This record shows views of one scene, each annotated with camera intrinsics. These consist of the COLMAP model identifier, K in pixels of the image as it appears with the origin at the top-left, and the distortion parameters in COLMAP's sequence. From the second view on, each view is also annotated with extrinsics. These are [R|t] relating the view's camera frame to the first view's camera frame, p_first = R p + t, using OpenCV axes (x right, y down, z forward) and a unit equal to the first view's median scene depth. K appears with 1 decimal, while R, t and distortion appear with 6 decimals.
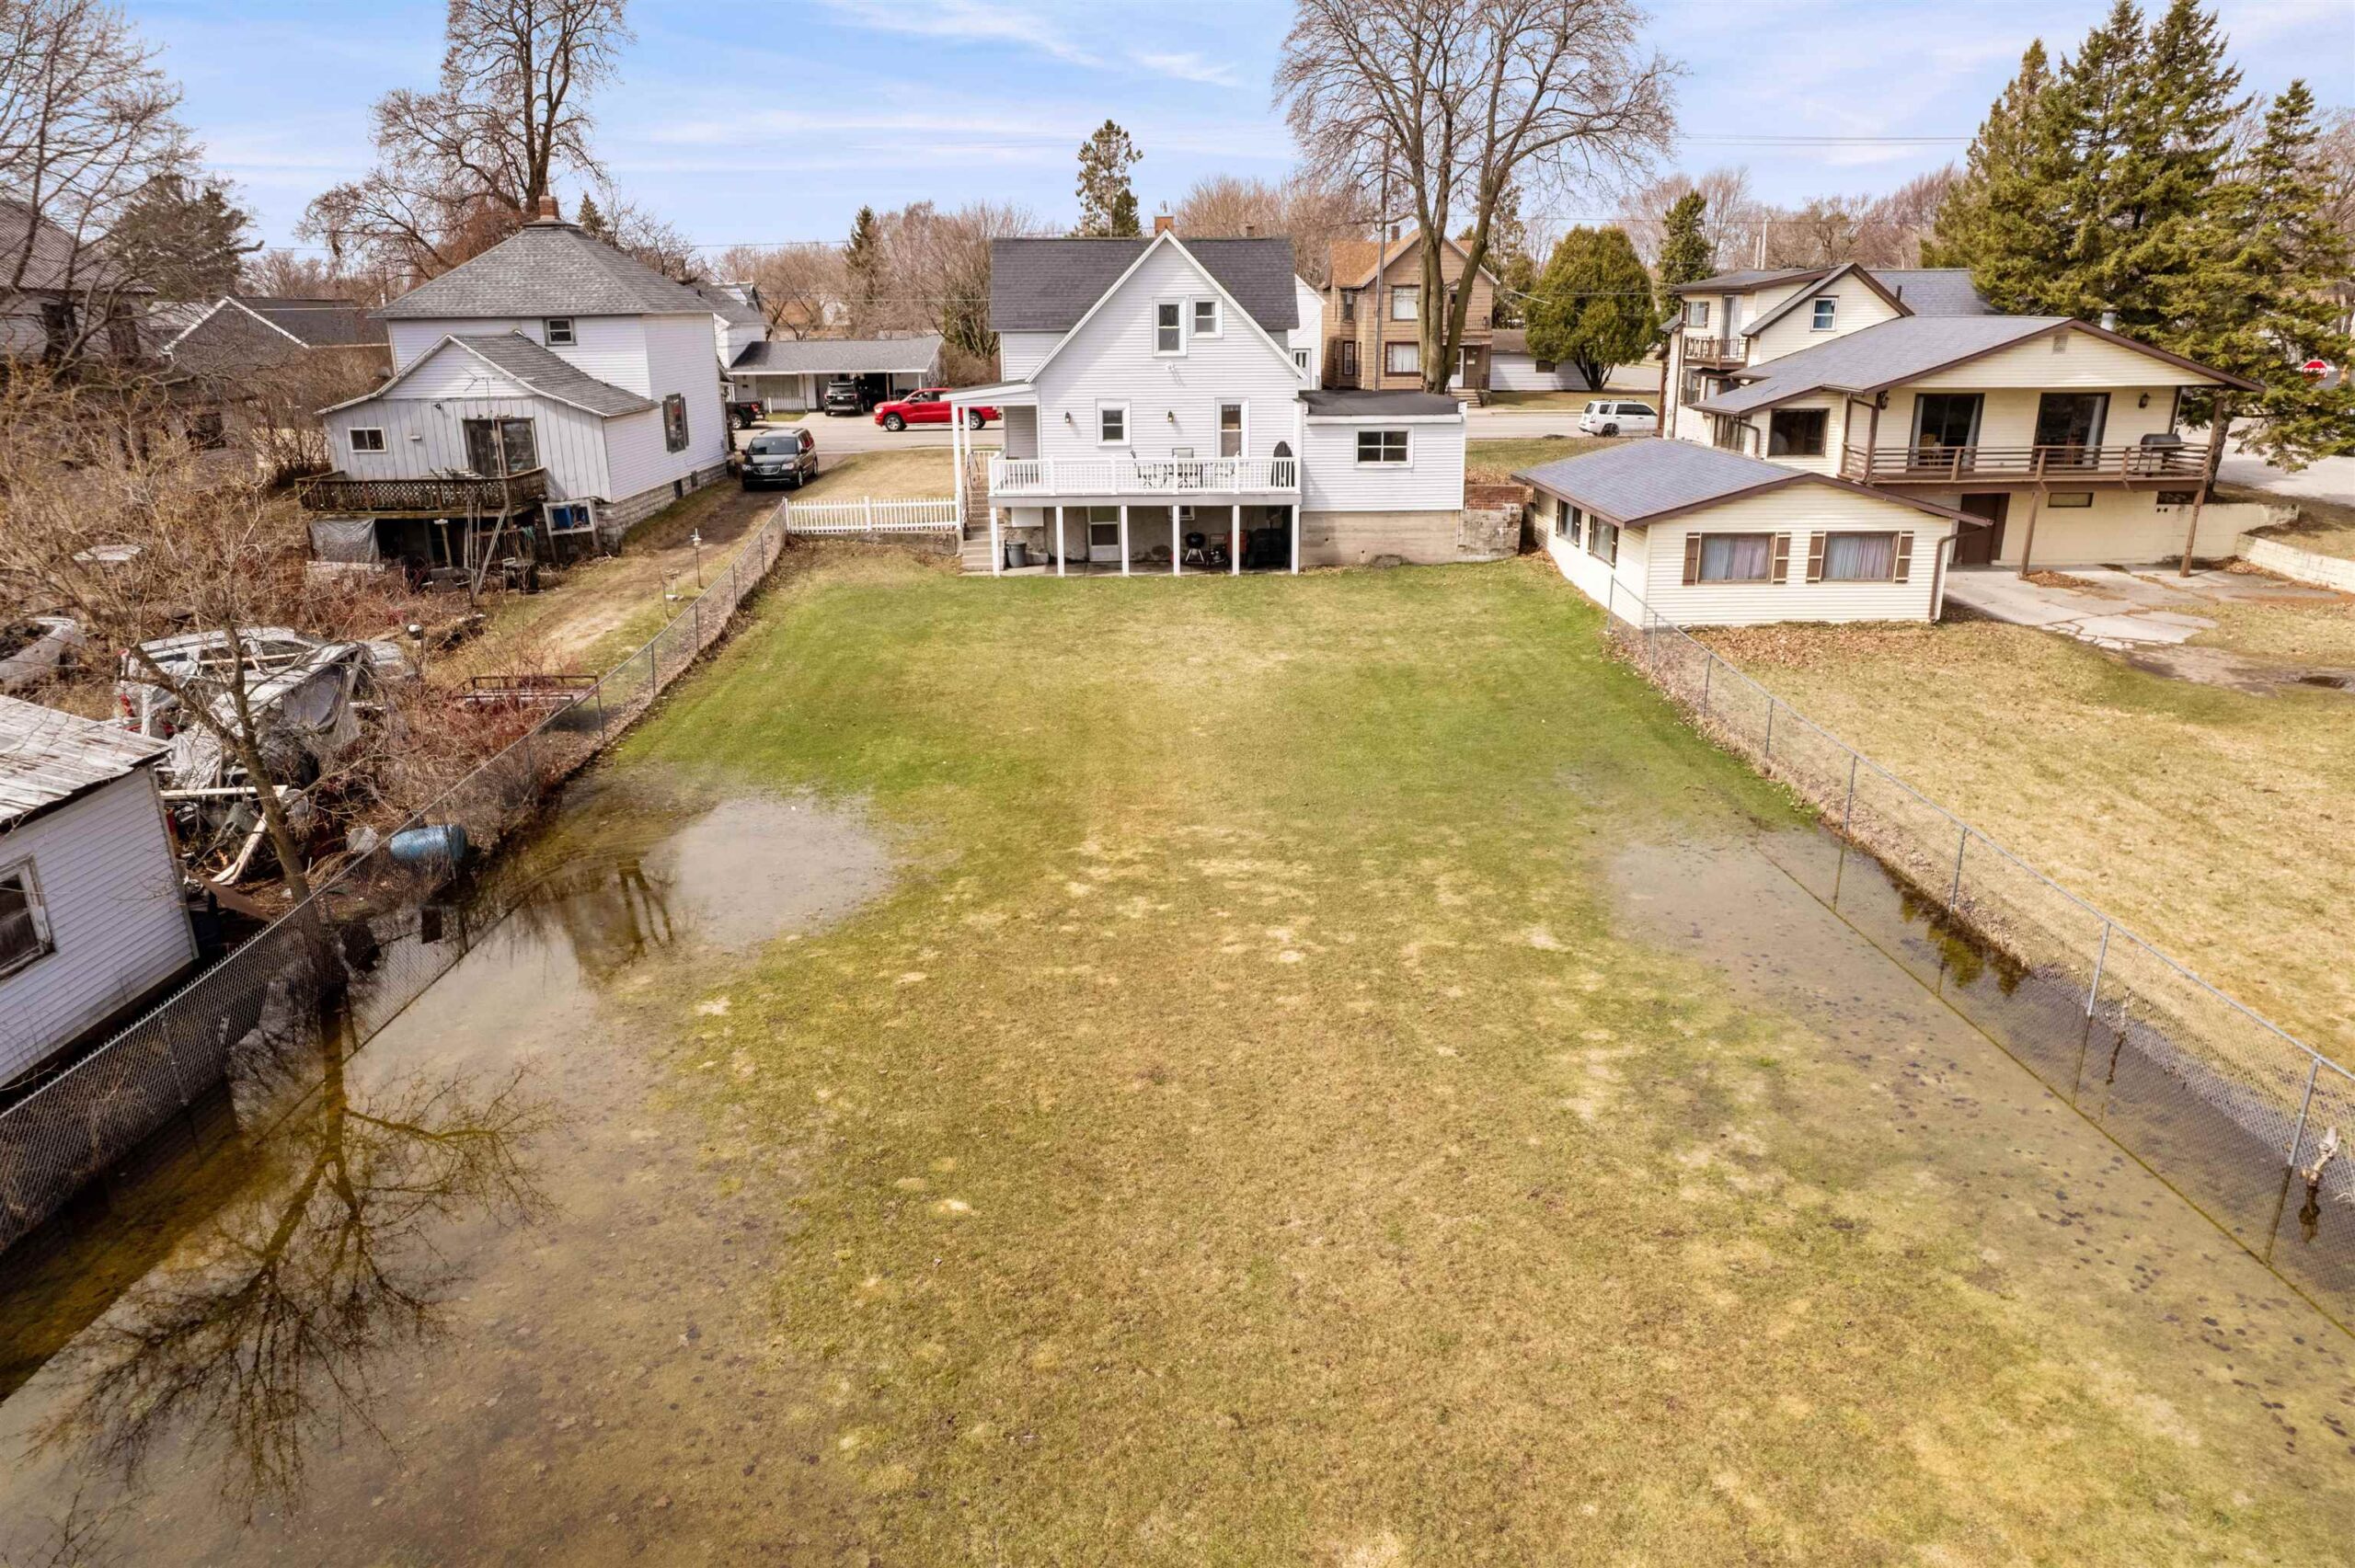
lens RADIAL K [[1491.9, 0, 1177.5], [0, 1491.9, 784.0], [0, 0, 1]] dist [-0.045562, 0.023007]
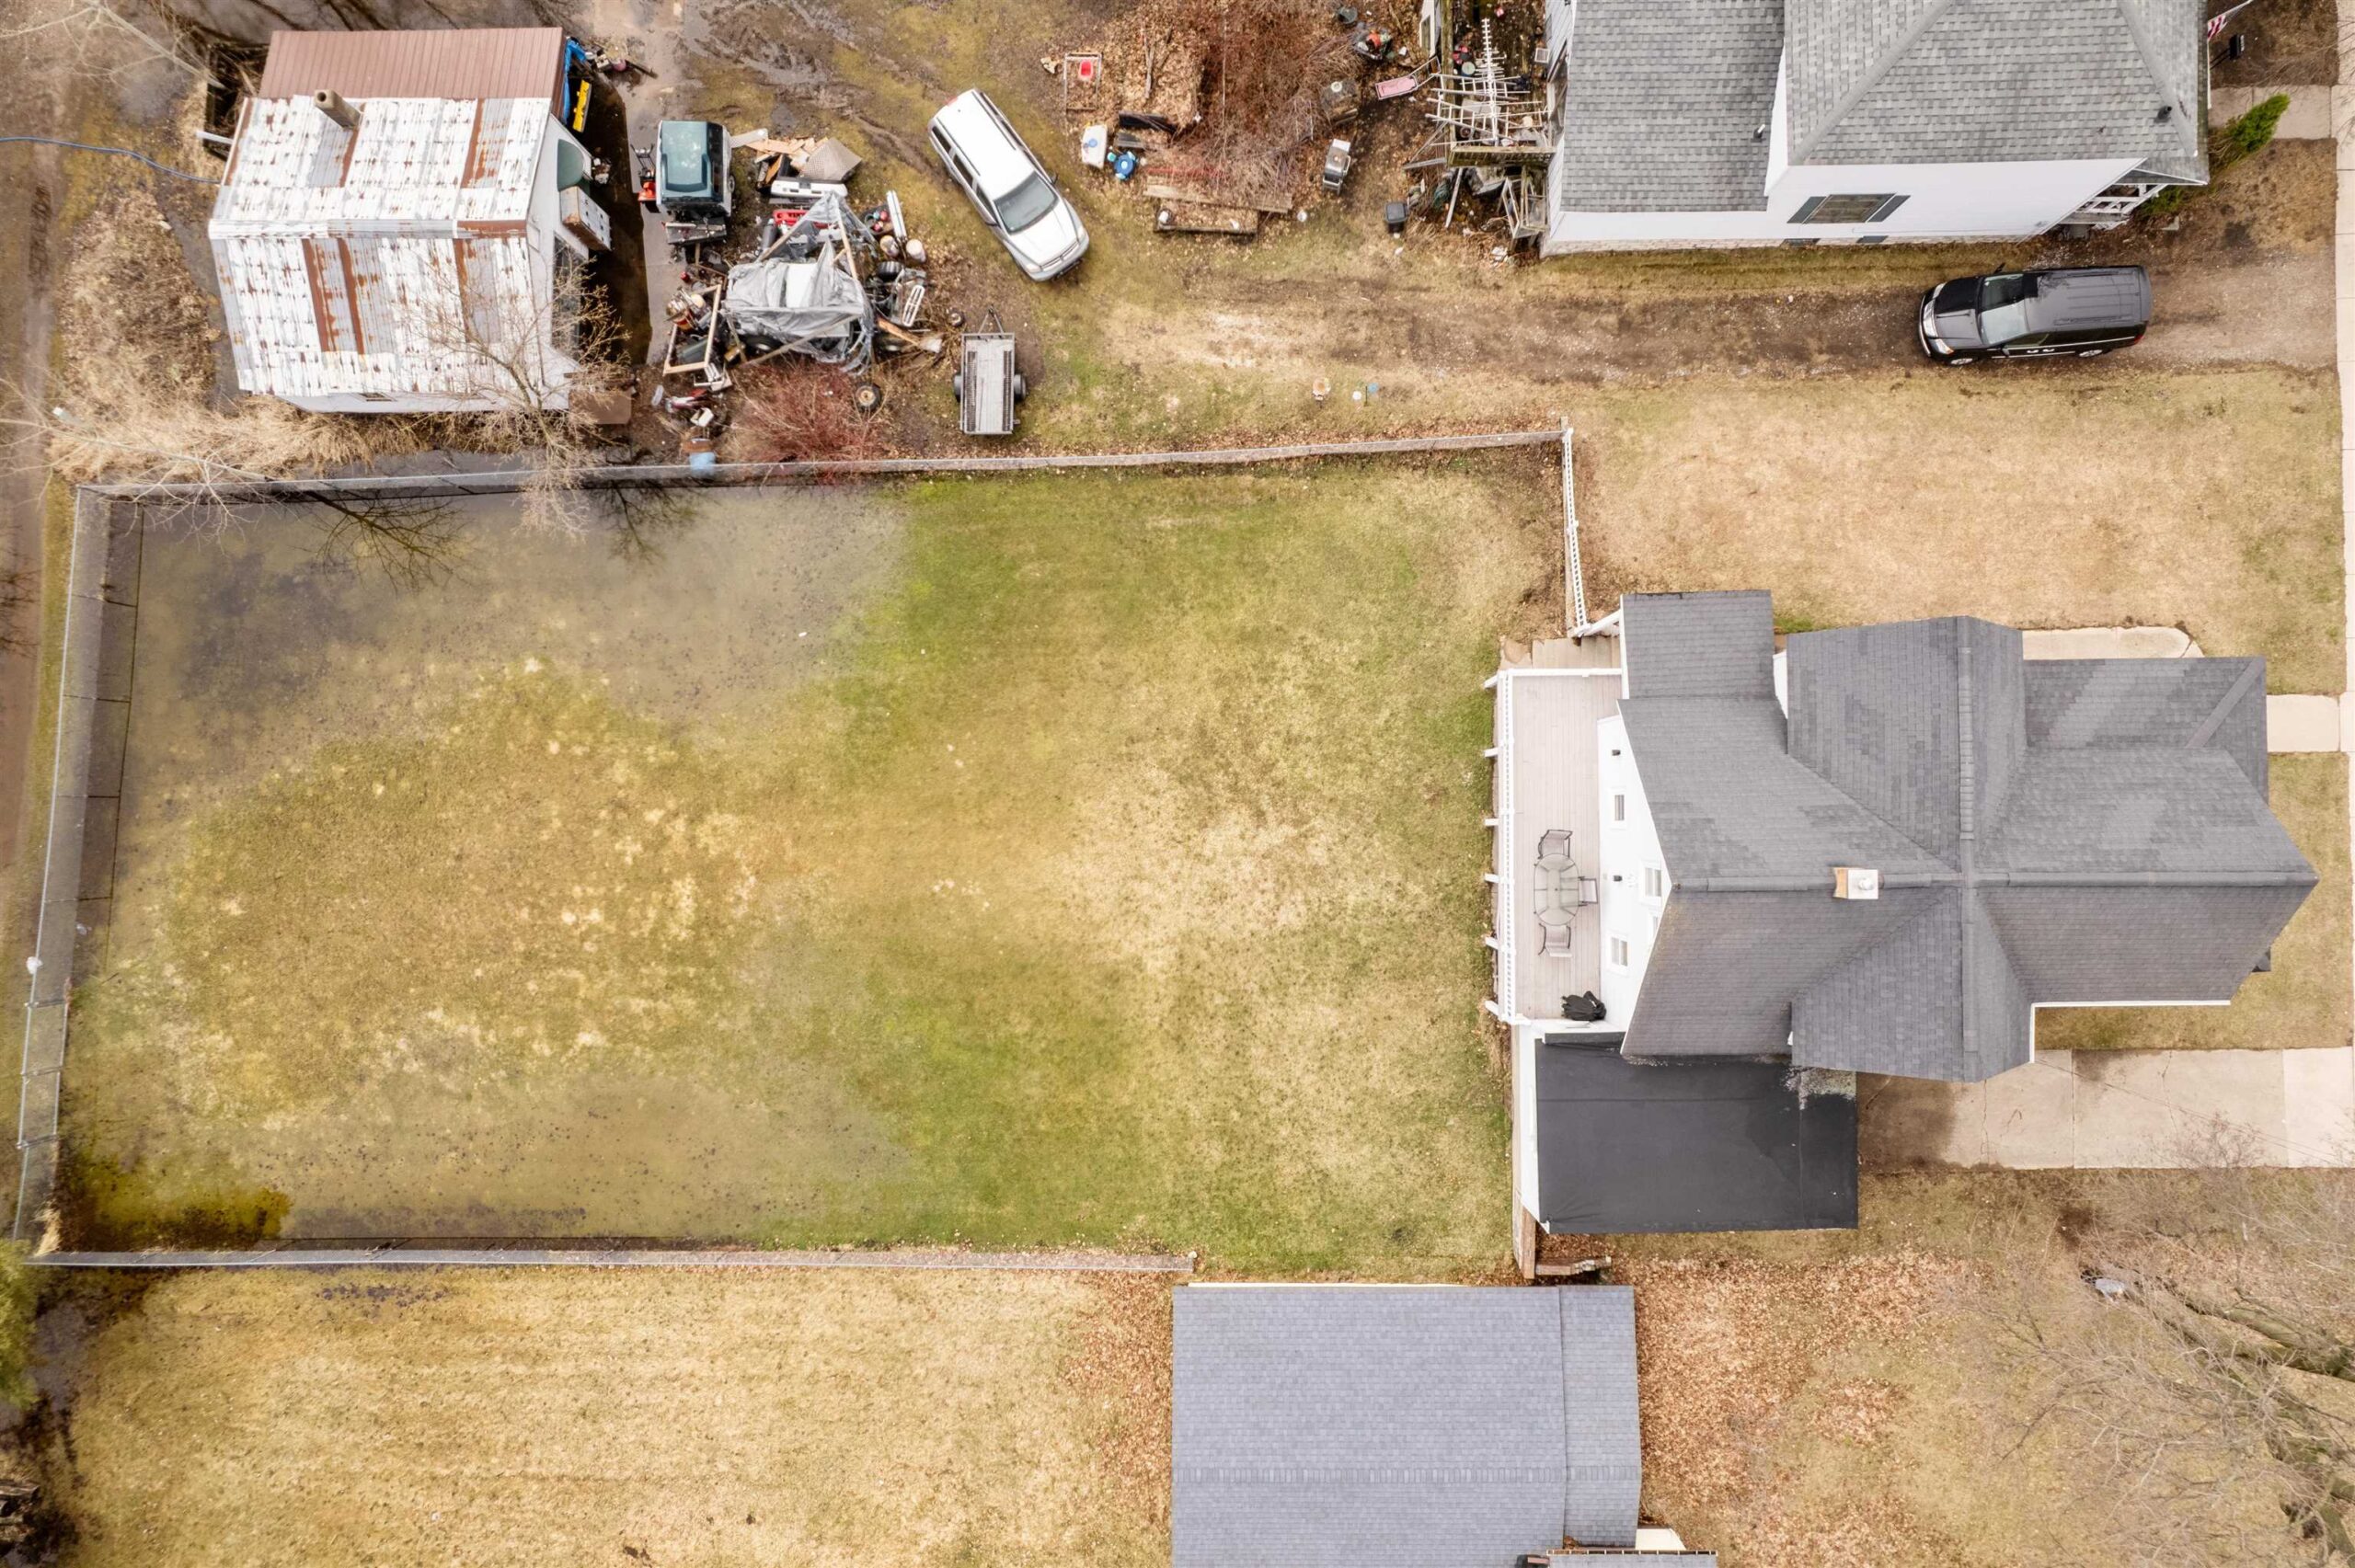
lens RADIAL K [[1491.9, 0, 1177.5], [0, 1491.9, 784.0], [0, 0, 1]] dist [-0.045562, 0.023007]
pose [[-0.009933, 0.999945, -0.003262, -0.118695], [-0.283297, 0.000315, 0.959032, -2.155373], [0.958981, 0.010450, 0.283279, 1.206333]]
